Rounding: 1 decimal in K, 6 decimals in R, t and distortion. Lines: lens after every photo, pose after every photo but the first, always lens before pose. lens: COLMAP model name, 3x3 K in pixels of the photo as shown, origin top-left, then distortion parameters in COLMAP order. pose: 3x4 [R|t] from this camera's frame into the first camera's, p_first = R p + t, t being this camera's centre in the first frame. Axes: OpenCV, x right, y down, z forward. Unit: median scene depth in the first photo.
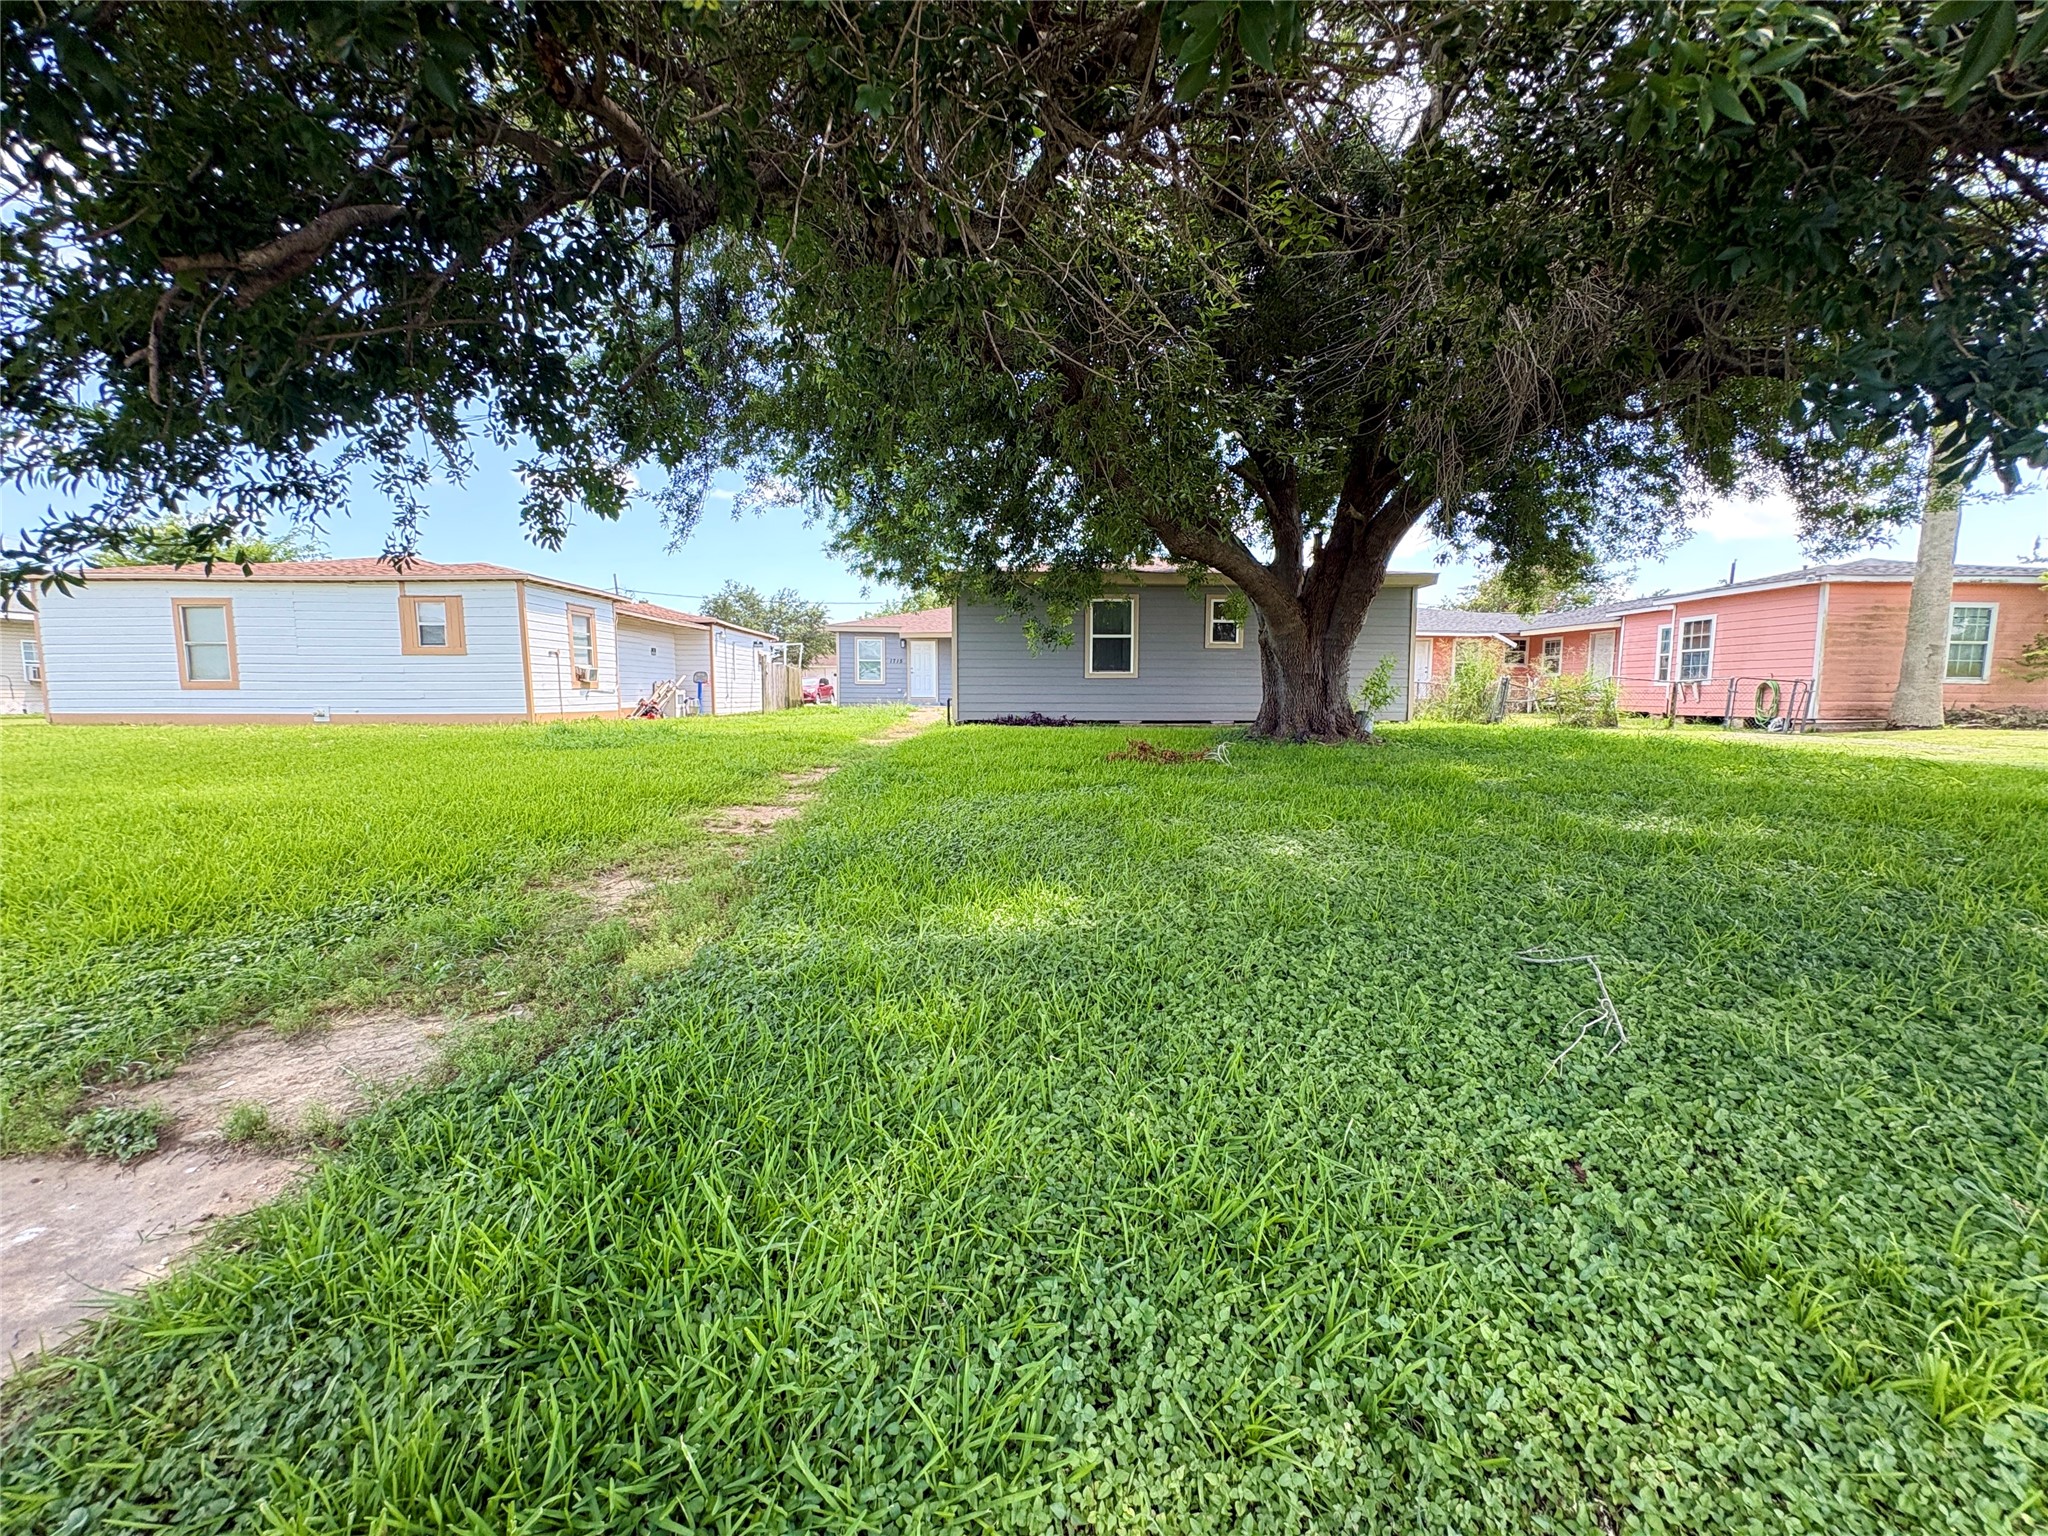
lens RADIAL K [[817.6, 0, 1024.0], [0, 817.6, 768.0], [0, 0, 1]] dist [0.001778, -0.000362]
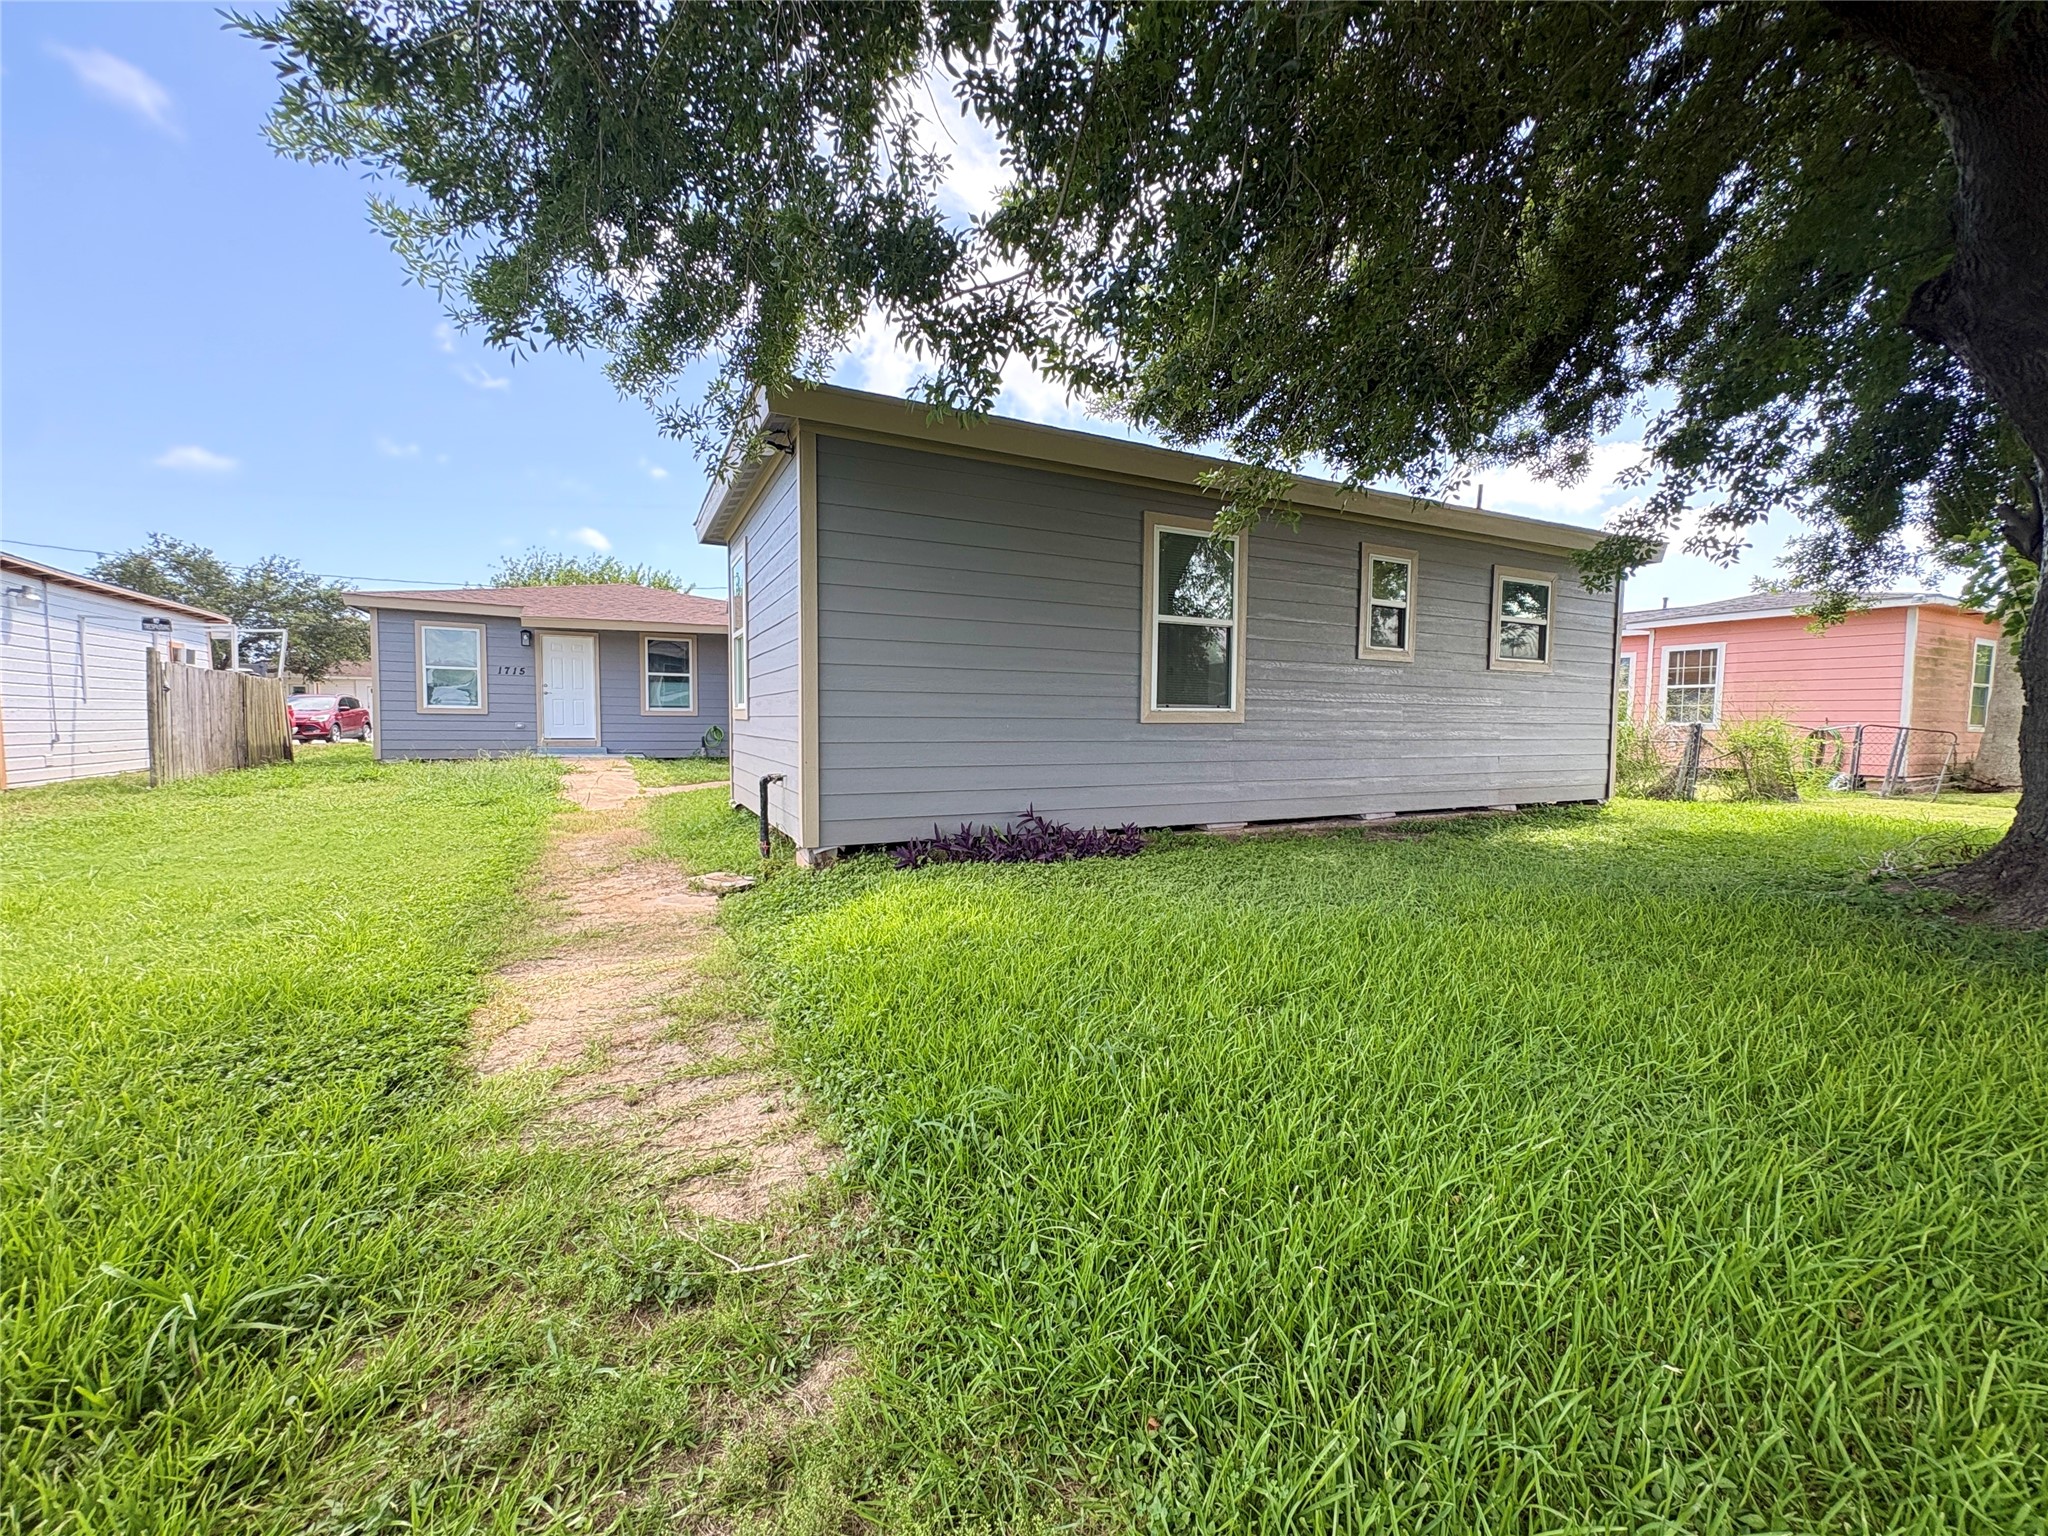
lens RADIAL K [[817.6, 0, 1024.0], [0, 817.6, 768.0], [0, 0, 1]] dist [0.001778, -0.000362]
pose [[0.903538, -0.019426, 0.428068, -0.131984], [0.031102, 0.999310, -0.020299, -0.072648], [-0.427378, 0.031655, 0.903519, 0.592680]]
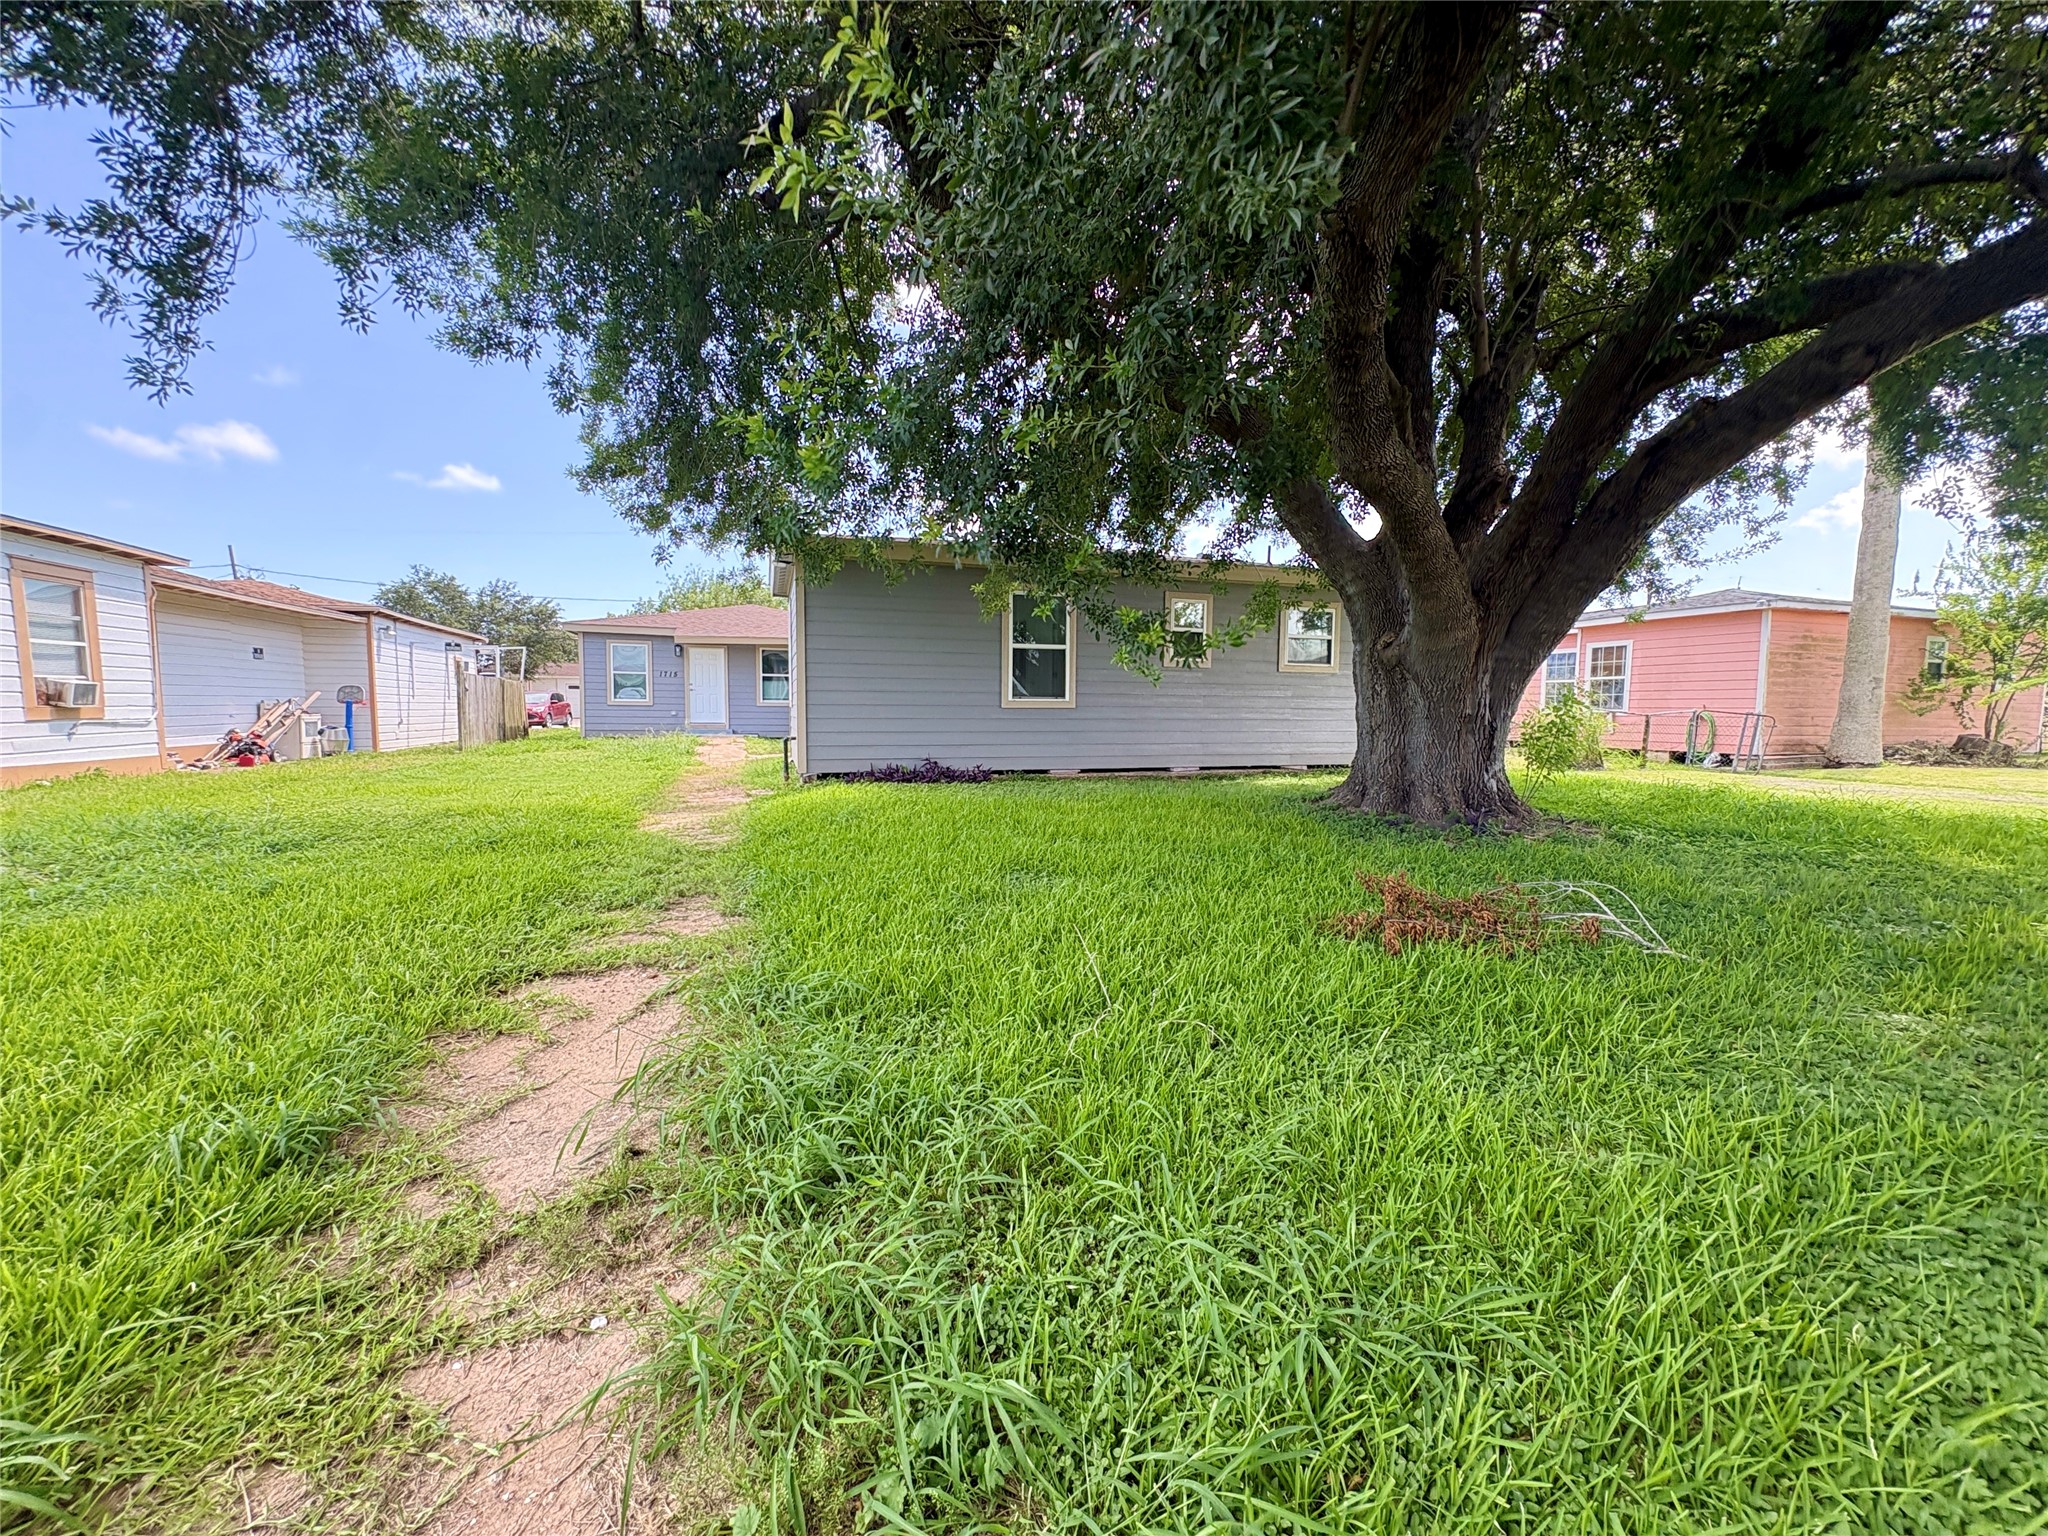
lens RADIAL K [[817.6, 0, 1024.0], [0, 817.6, 768.0], [0, 0, 1]] dist [0.001778, -0.000362]
pose [[0.960091, -0.015623, 0.279251, -0.087010], [0.020202, 0.999704, -0.013527, -0.045467], [-0.278957, 0.018628, 0.960123, 0.311293]]
